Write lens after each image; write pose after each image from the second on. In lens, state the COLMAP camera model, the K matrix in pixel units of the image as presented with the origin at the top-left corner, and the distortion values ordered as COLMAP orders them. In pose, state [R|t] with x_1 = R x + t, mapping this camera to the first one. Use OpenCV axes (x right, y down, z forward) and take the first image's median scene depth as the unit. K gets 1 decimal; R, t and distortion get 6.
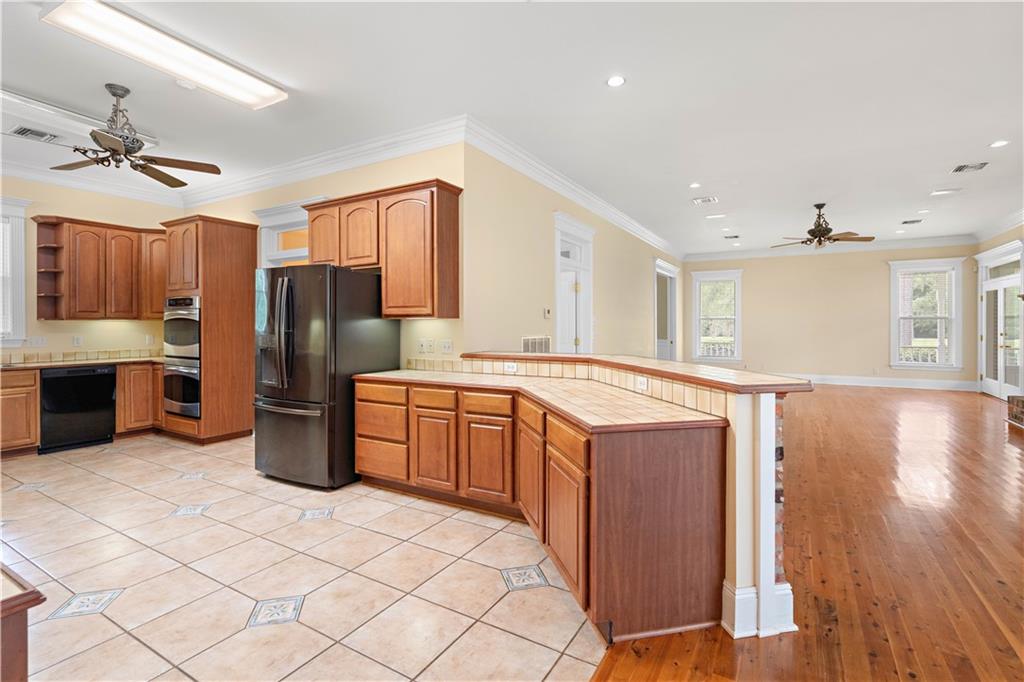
lens RADIAL K [[476.8, 0, 514.7], [0, 476.8, 328.5], [0, 0, 1]] dist [-0.003766, -0.000870]
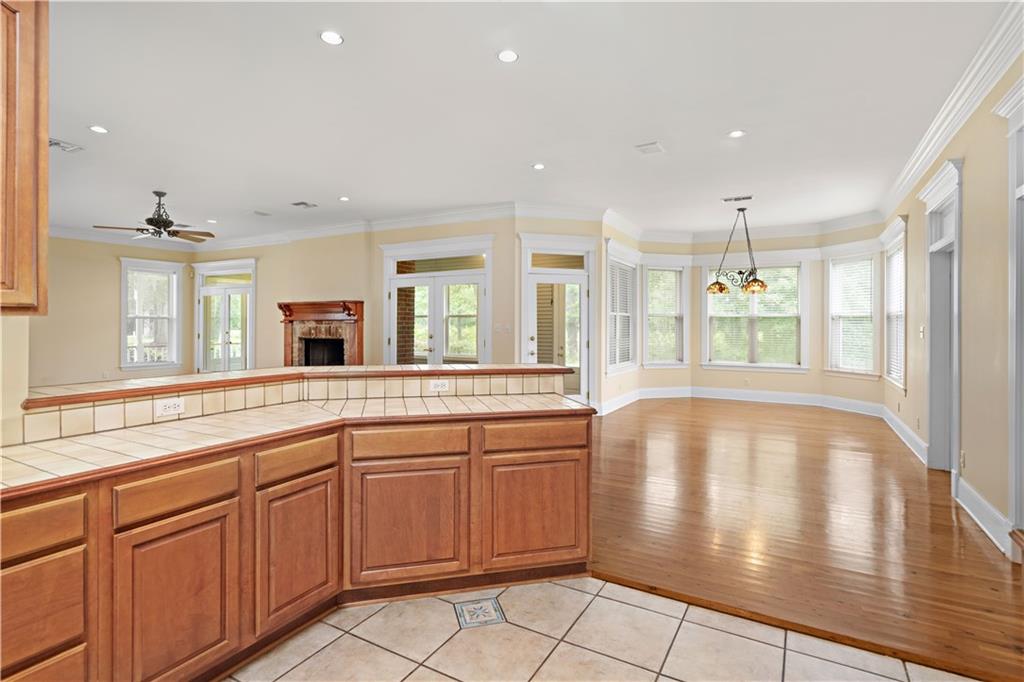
lens RADIAL K [[510.2, 0, 514.9], [0, 510.2, 323.6], [0, 0, 1]] dist [0.000953, 0.000288]
pose [[-0.022781, 0.002794, 0.999737, -0.264093], [0.002800, 0.999992, -0.002731, -0.005153], [-0.999737, 0.002737, -0.022789, 0.266798]]
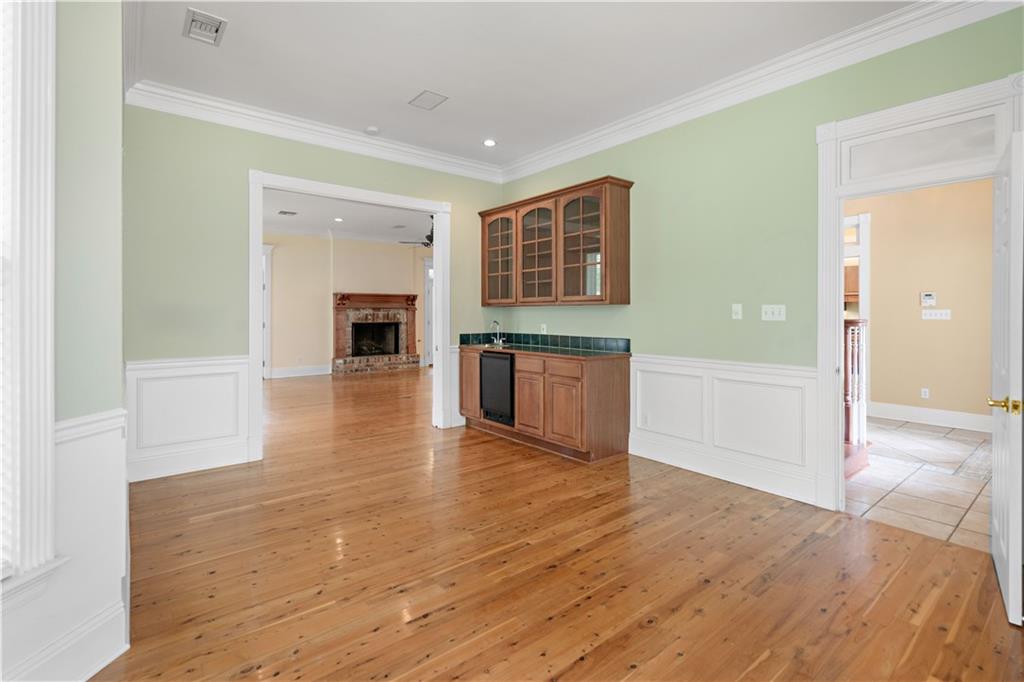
lens RADIAL K [[479.2, 0, 514.6], [0, 479.2, 314.6], [0, 0, 1]] dist [-0.000682, -0.000095]
pose [[-0.938793, 0.002801, 0.344470, 0.007561], [0.004921, 0.999974, 0.005281, -0.004340], [-0.344446, 0.006653, -0.938783, 1.616022]]
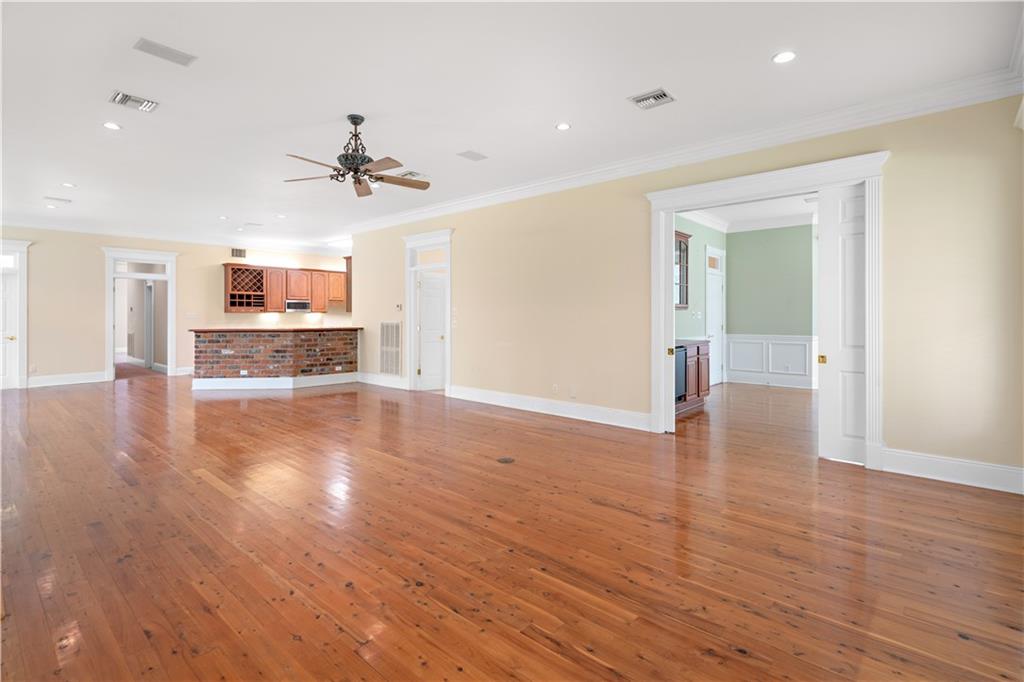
lens RADIAL K [[479.2, 0, 514.6], [0, 479.2, 314.6], [0, 0, 1]] dist [-0.000682, -0.000095]
pose [[-0.184772, 0.001622, -0.982780, 0.927442], [-0.003729, 0.999990, 0.002351, -0.006684], [0.982774, 0.004099, -0.184765, 1.012873]]
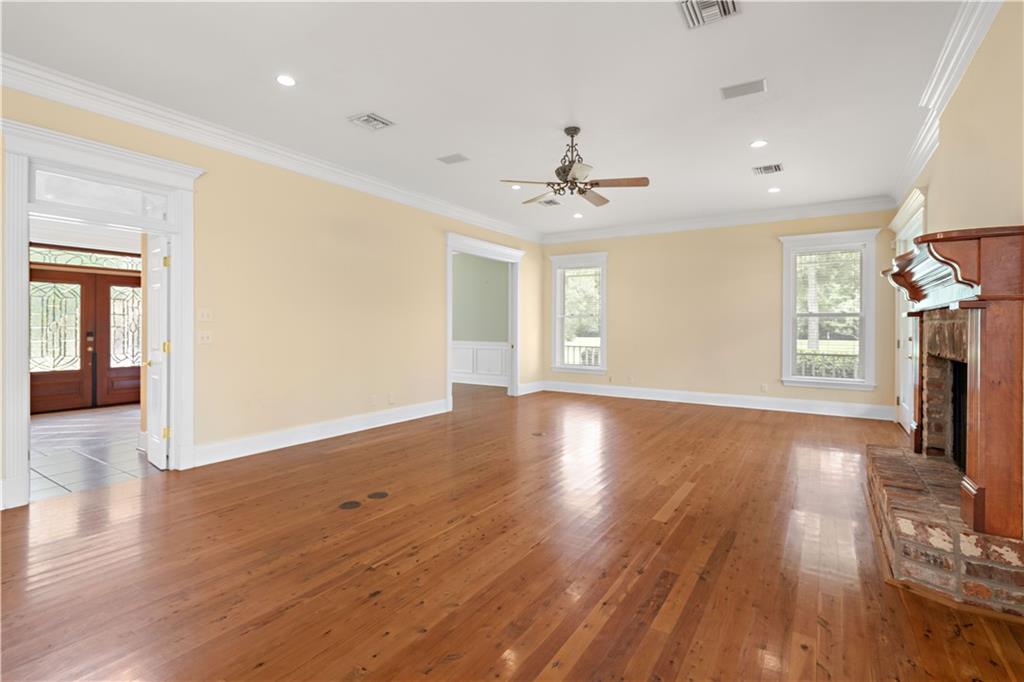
lens RADIAL K [[477.0, 0, 516.3], [0, 477.0, 328.6], [0, 0, 1]] dist [-0.001088, 0.000021]
pose [[0.999347, 0.004595, -0.035839, 0.453660], [-0.004654, 0.999988, -0.001550, 0.001277], [0.035831, 0.001716, 0.999356, 0.287271]]
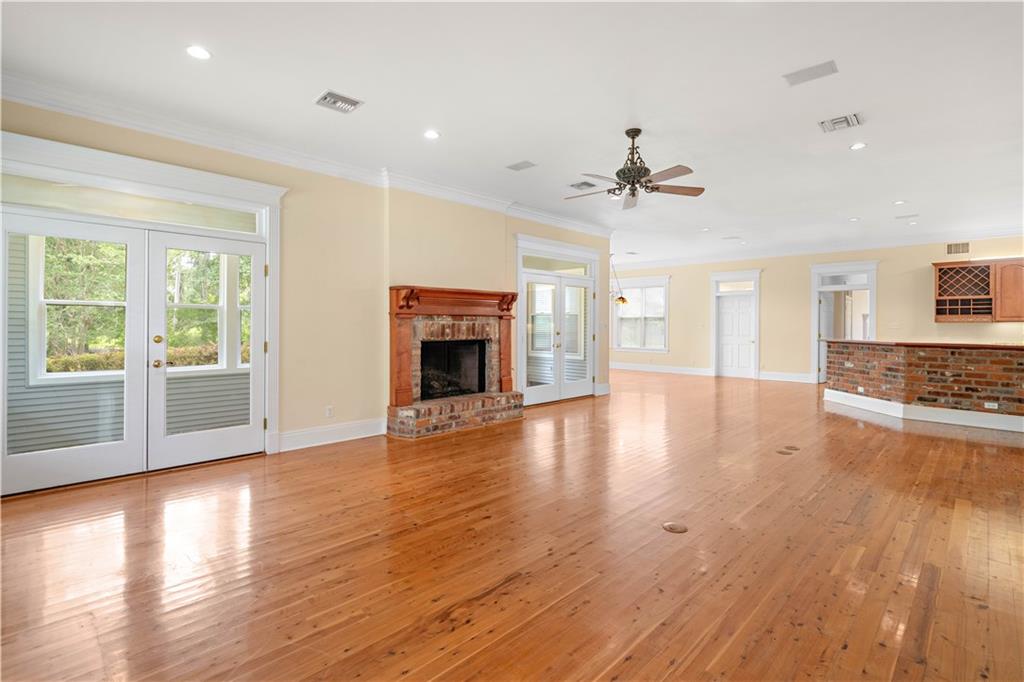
lens RADIAL K [[484.8, 0, 518.7], [0, 484.8, 324.3], [0, 0, 1]] dist [-0.001397, 0.000043]
pose [[-0.973009, -0.002115, 0.230758, 0.490976], [-0.001211, 0.999991, 0.004059, -0.005347], [-0.230765, 0.003670, -0.973003, 1.273965]]
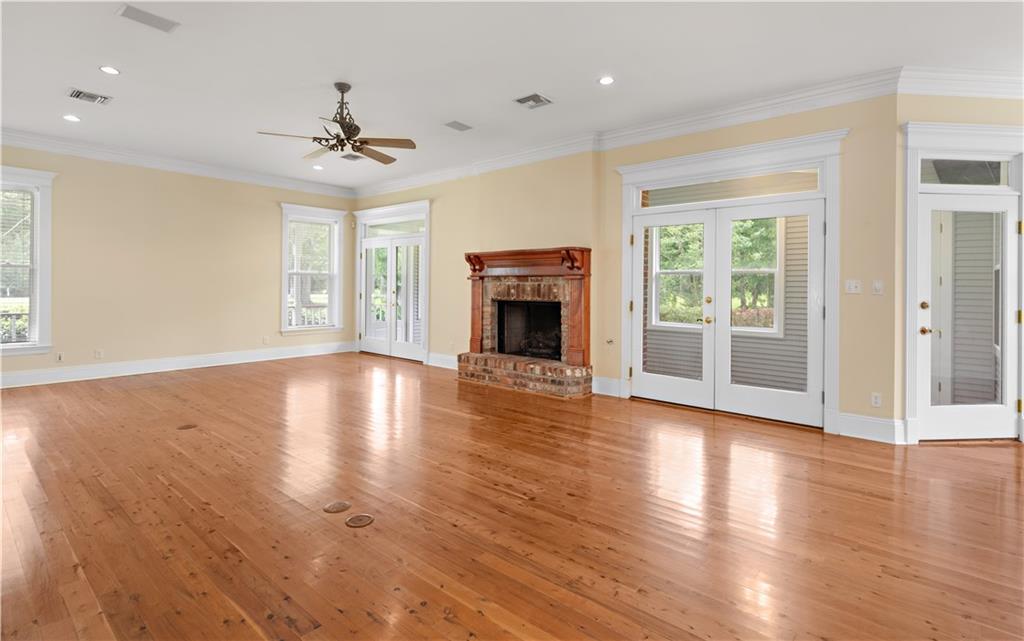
lens RADIAL K [[489.4, 0, 515.6], [0, 489.4, 286.2], [0, 0, 1]] dist [-0.003457, -0.000169]
pose [[0.168695, 0.001689, 0.985667, 0.041698], [-0.002282, 0.999997, -0.001323, 0.000108], [-0.985666, -0.002026, 0.168698, 0.515221]]
